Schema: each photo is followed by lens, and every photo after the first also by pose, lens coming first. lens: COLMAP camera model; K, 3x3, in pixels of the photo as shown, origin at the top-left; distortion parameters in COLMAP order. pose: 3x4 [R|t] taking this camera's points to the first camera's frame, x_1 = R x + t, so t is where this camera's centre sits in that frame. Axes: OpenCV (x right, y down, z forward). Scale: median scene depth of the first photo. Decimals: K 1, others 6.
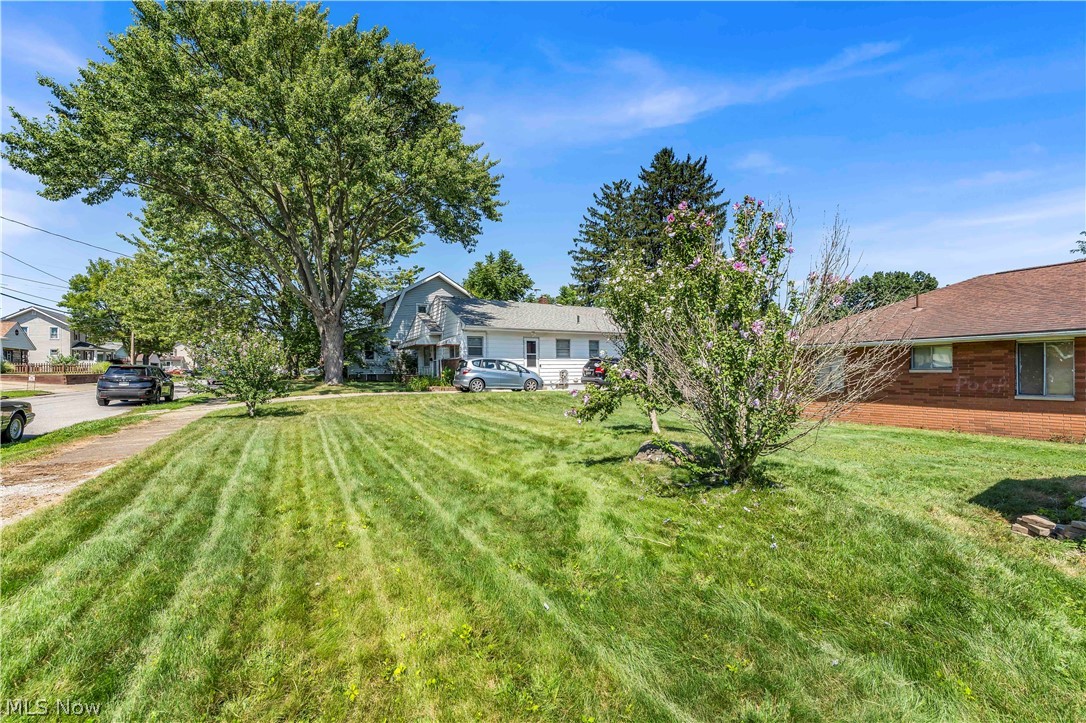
lens RADIAL K [[448.1, 0, 540.2], [0, 448.1, 370.5], [0, 0, 1]] dist [0.000154, -0.000012]
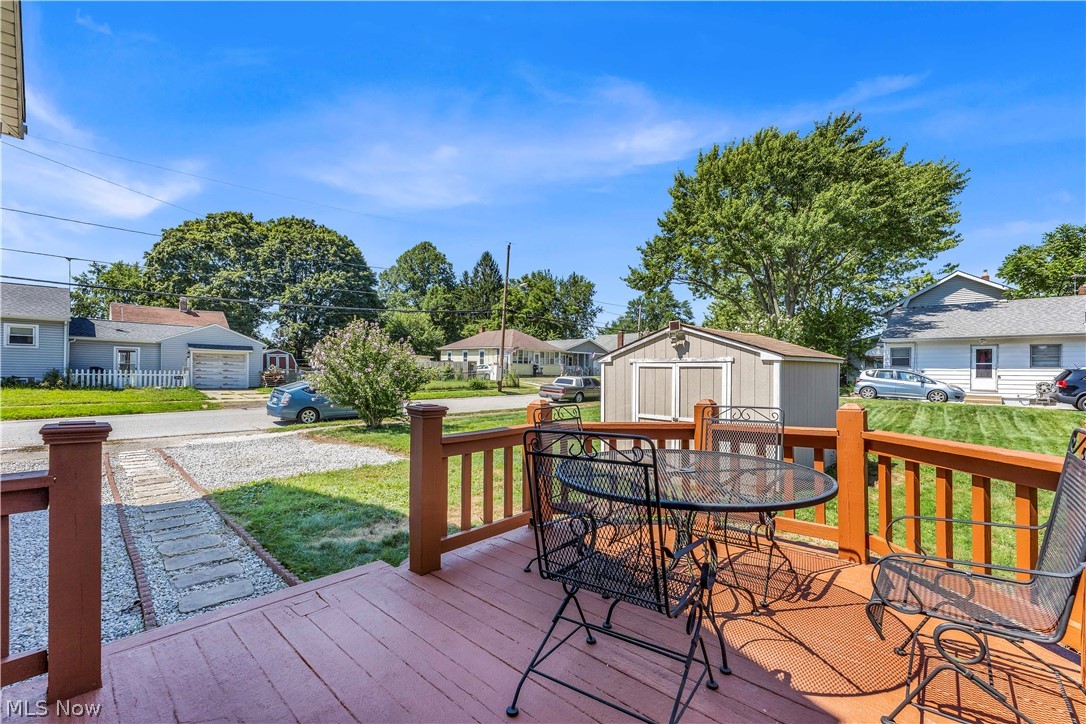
lens RADIAL K [[459.9, 0, 538.2], [0, 459.9, 369.5], [0, 0, 1]] dist [-0.000937, -0.000232]
pose [[0.311969, 0.005927, -0.950074, 0.553454], [-0.015398, 0.999881, 0.001181, -0.011633], [0.949968, 0.014261, 0.312023, -0.124537]]
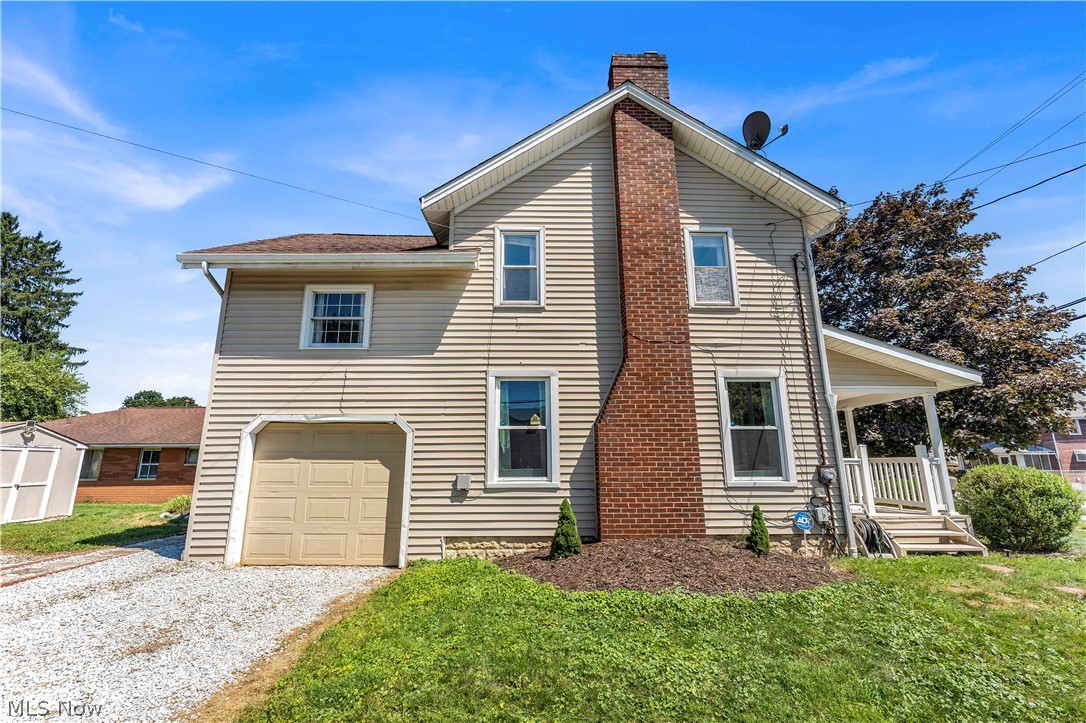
lens RADIAL K [[459.9, 0, 538.2], [0, 459.9, 369.0], [0, 0, 1]] dist [-0.000937, -0.000232]
pose [[0.478404, 0.188079, 0.857762, 0.105108], [-0.006660, 0.977543, -0.210629, 0.000505], [-0.878115, 0.095053, 0.468913, -0.659206]]
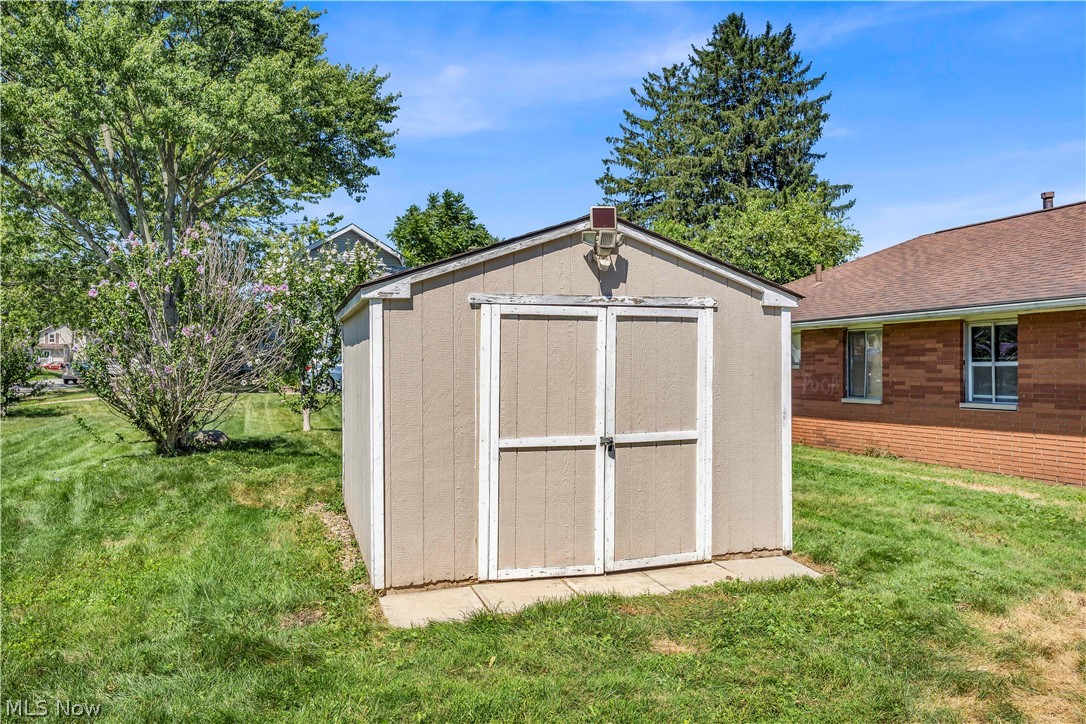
lens RADIAL K [[750.4, 0, 538.2], [0, 750.4, 358.7], [0, 0, 1]] dist [-0.000434, -0.002404]
pose [[0.990521, 0.001109, -0.137359, 0.291576], [-0.002358, 0.999957, -0.008930, -0.000079], [0.137343, 0.009169, 0.990481, -0.154119]]
